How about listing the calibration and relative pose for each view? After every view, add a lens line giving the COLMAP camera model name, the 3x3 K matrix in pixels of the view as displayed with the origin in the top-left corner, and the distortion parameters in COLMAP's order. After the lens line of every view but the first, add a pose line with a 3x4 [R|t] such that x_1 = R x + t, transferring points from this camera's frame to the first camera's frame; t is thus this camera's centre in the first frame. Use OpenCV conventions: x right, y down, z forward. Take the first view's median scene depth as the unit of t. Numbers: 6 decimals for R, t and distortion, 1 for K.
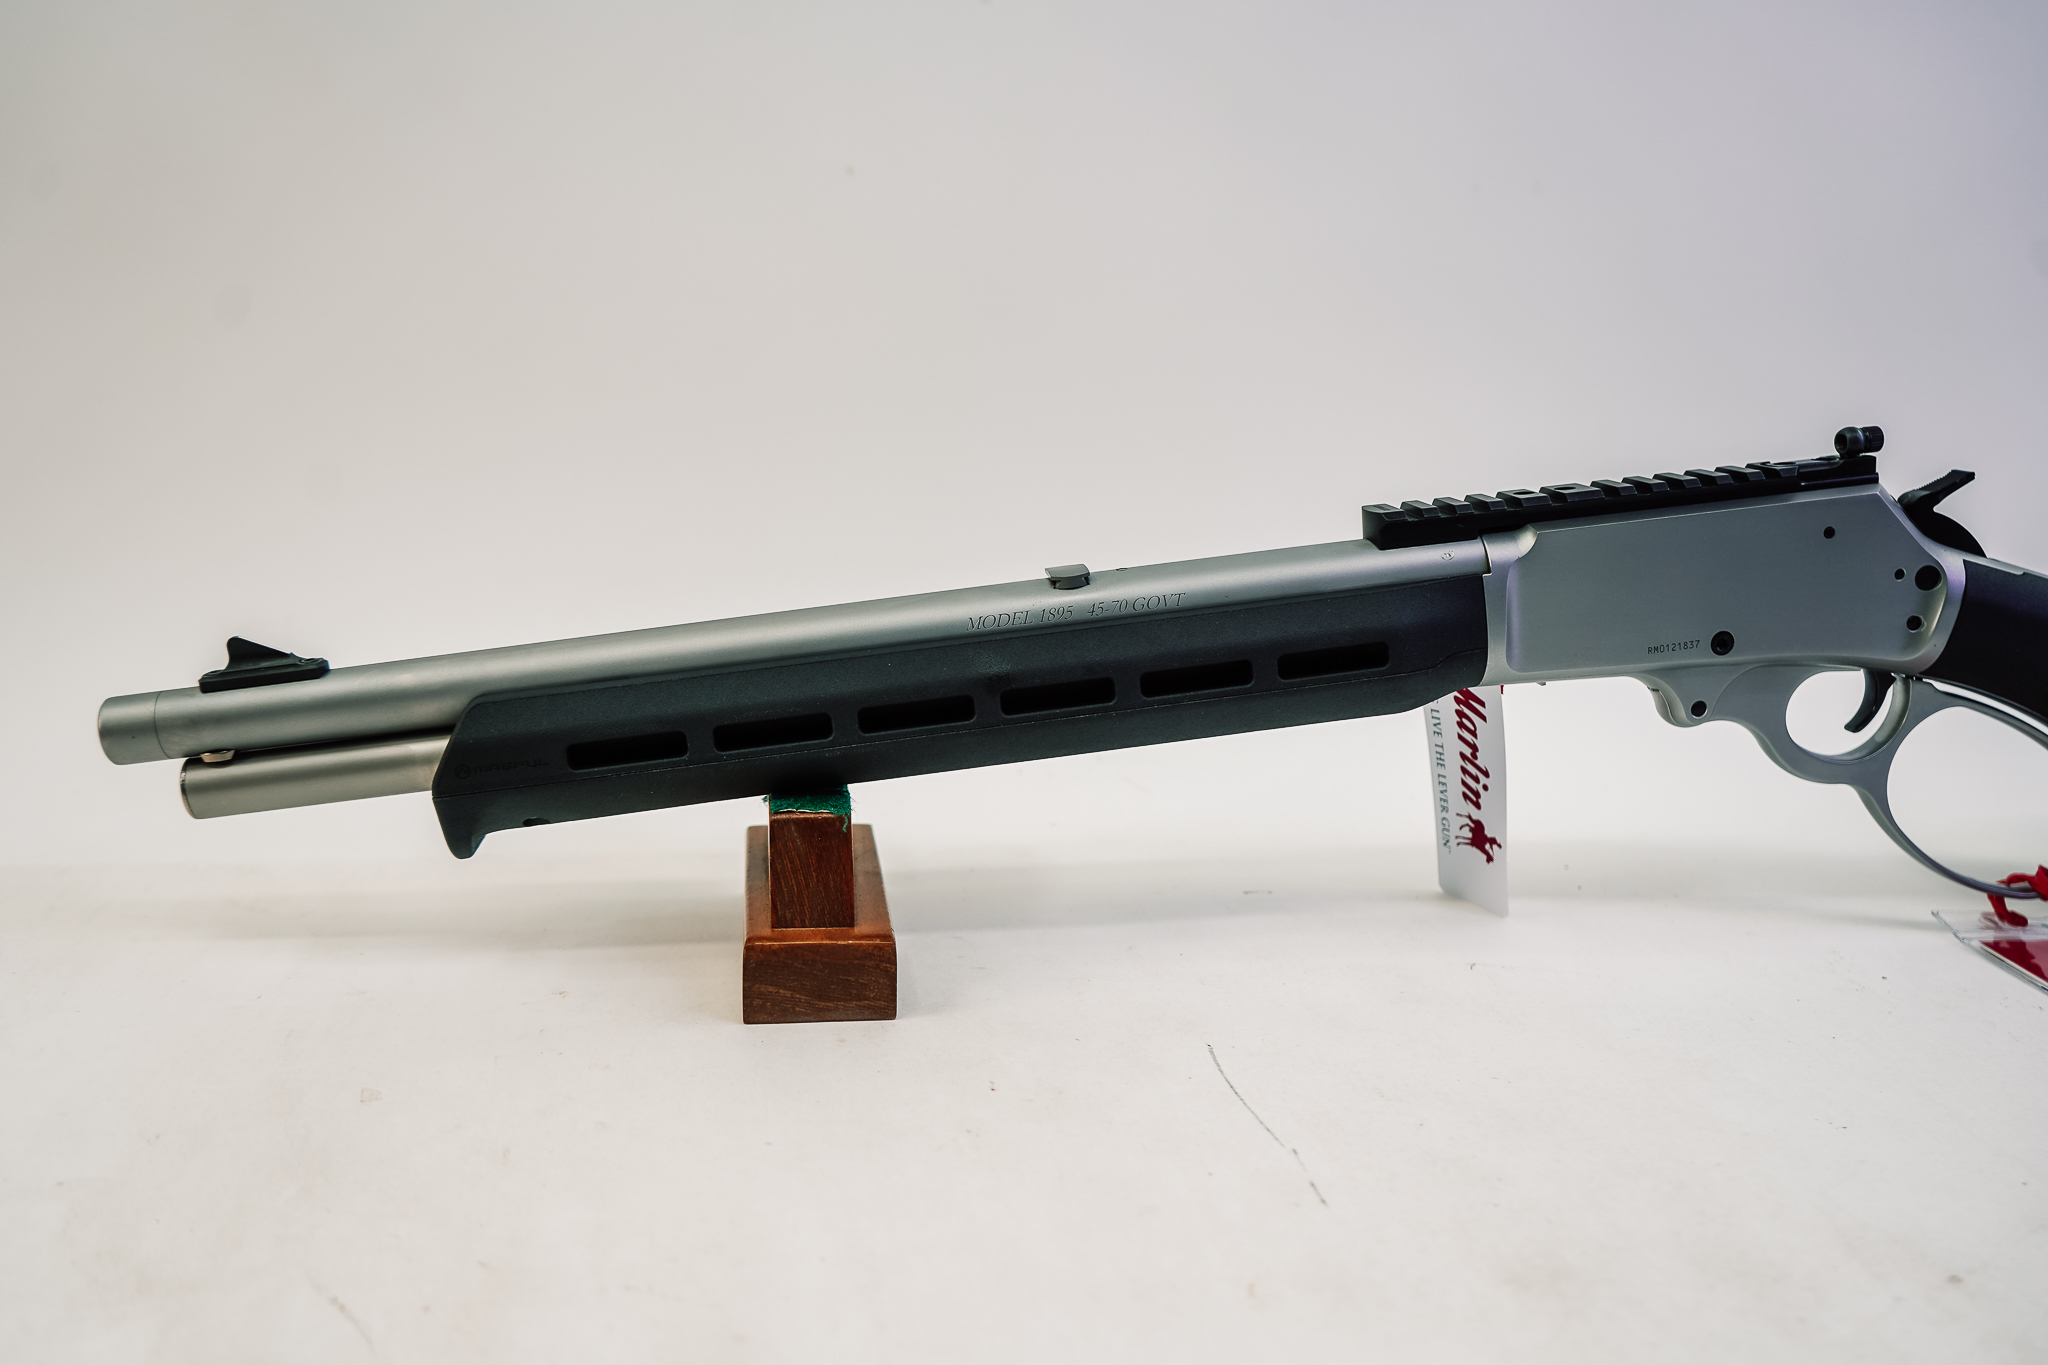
lens RADIAL K [[1643.8, 0, 1024.0], [0, 1643.8, 682.5], [0, 0, 1]] dist [0.003072, 0.001724]
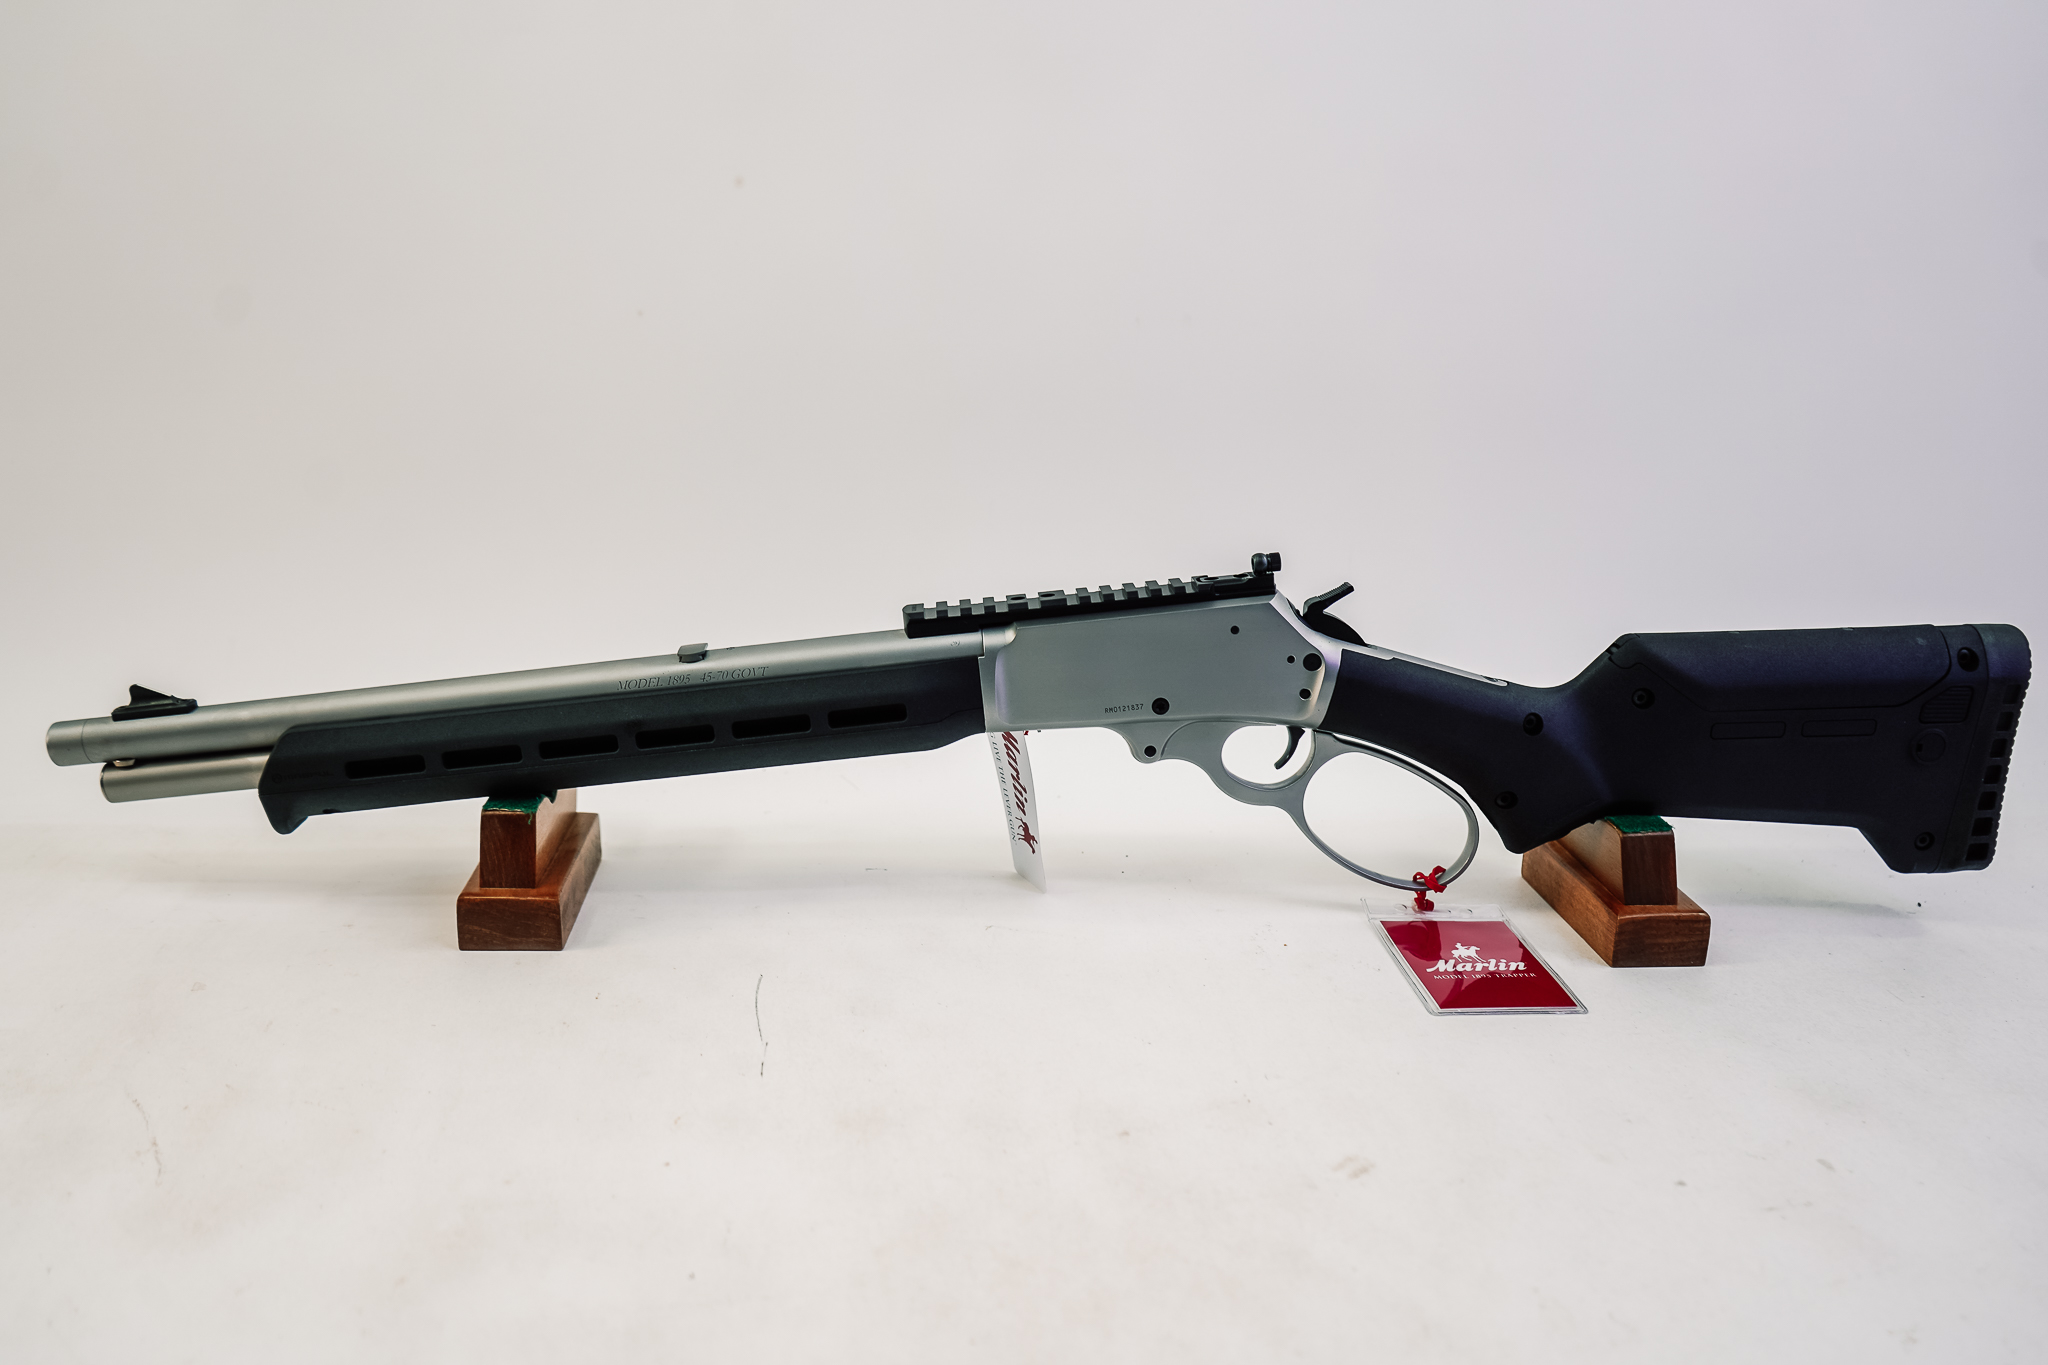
lens RADIAL K [[1679.5, 0, 1024.0], [0, 1679.5, 682.5], [0, 0, 1]] dist [0.010876, 0.000309]
pose [[0.996906, 0.022696, -0.075256, 0.439910], [-0.019761, 0.999024, 0.039508, -0.104290], [0.076079, -0.037899, 0.996381, -0.466694]]
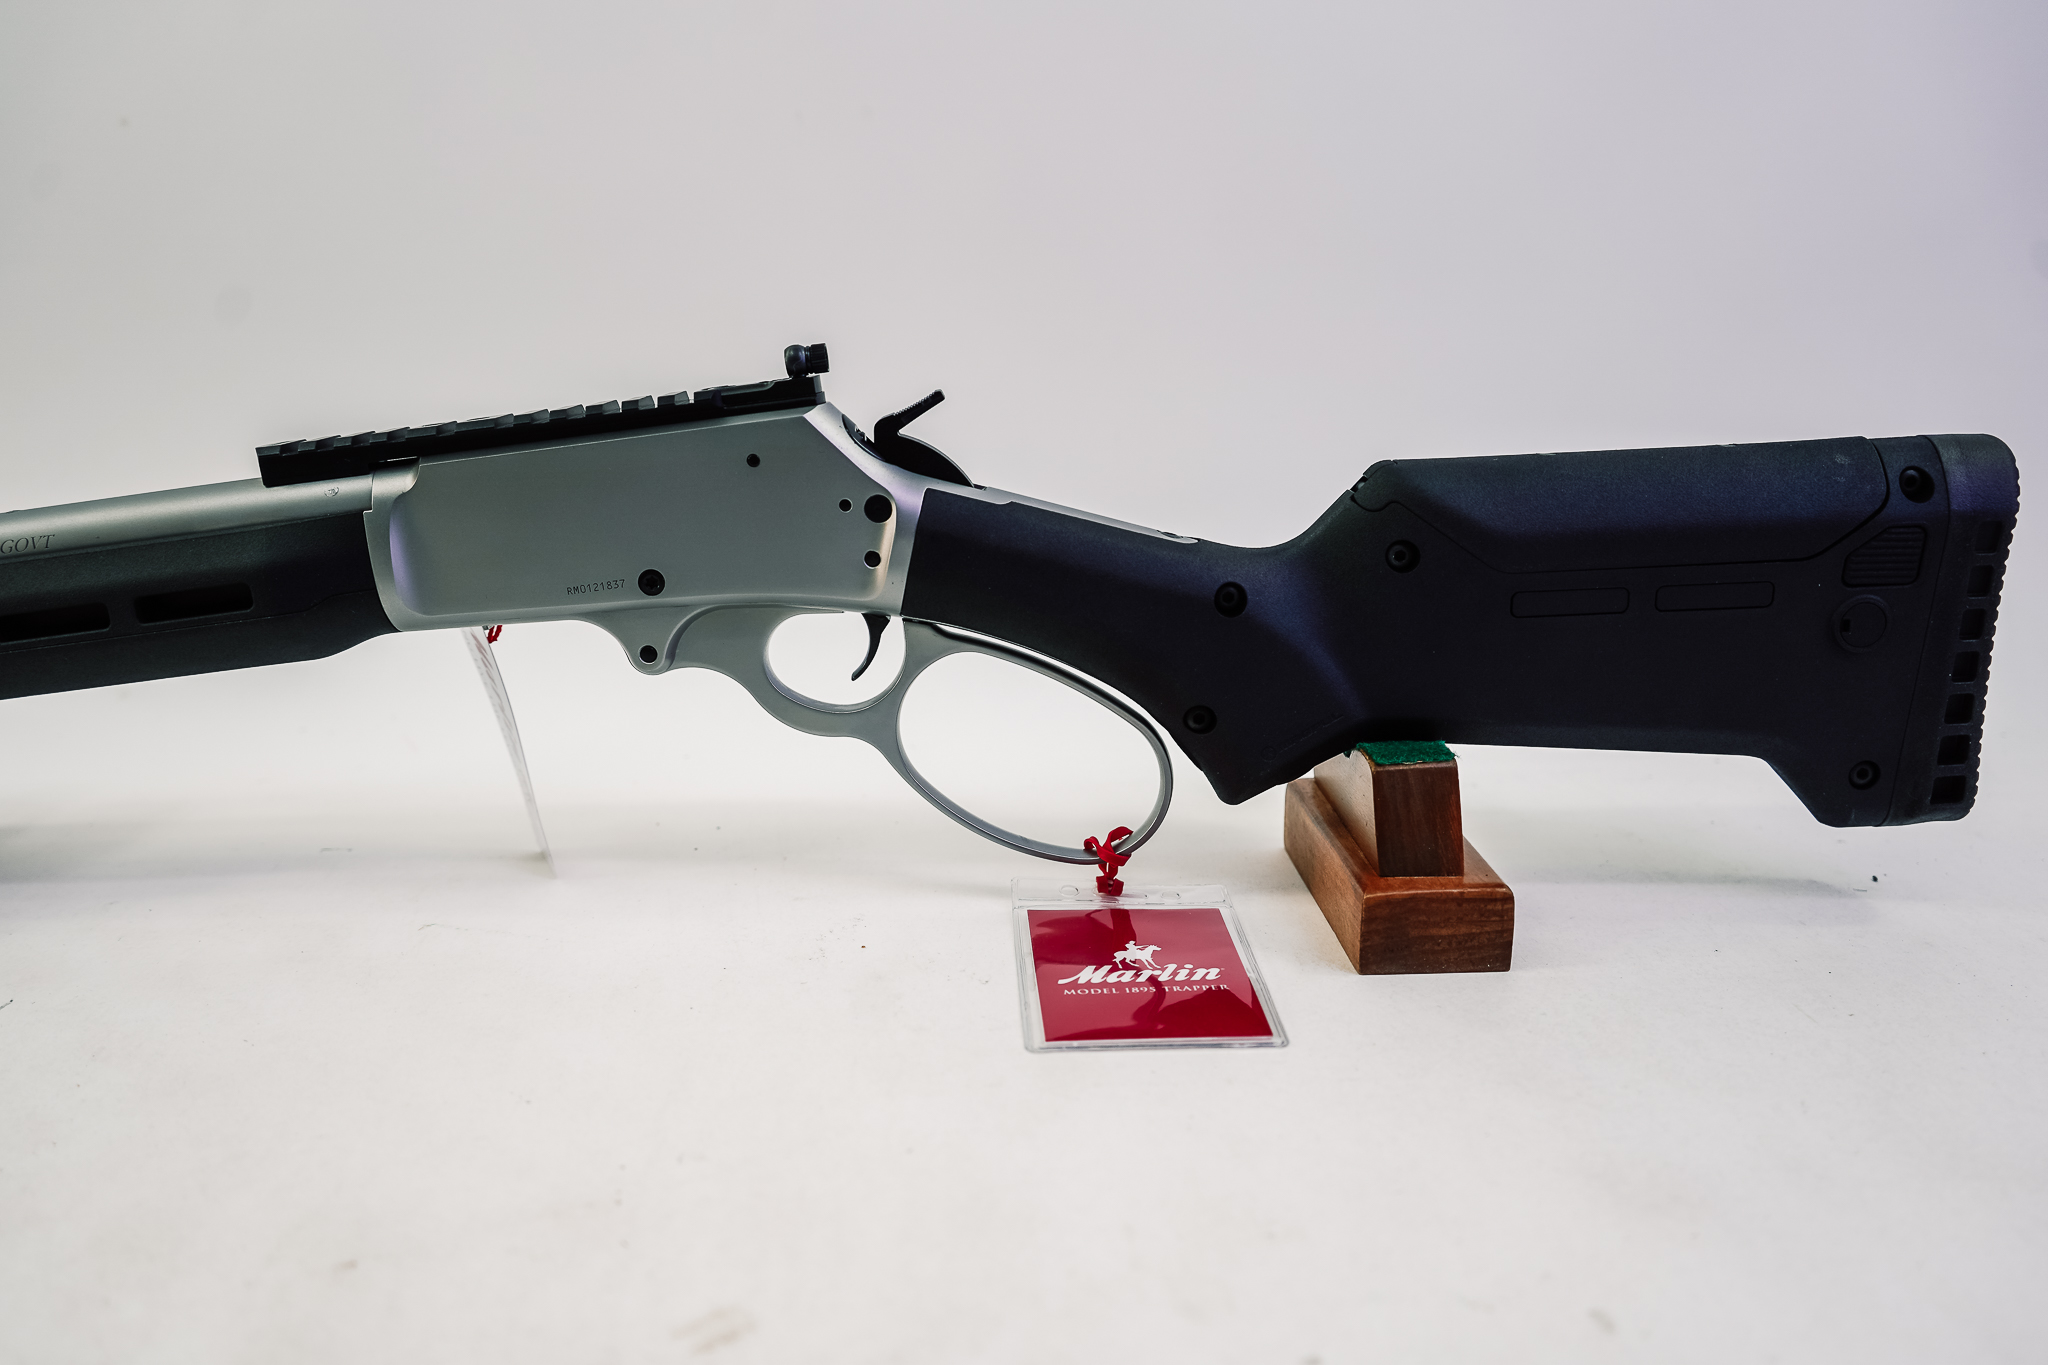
lens RADIAL K [[1649.2, 0, 1024.0], [0, 1649.2, 682.5], [0, 0, 1]] dist [-0.000667, 0.002512]
pose [[0.990892, -0.000539, -0.134657, 0.800556], [0.002275, 0.999916, 0.012736, 0.022051], [0.134639, -0.012926, 0.990810, 0.114633]]
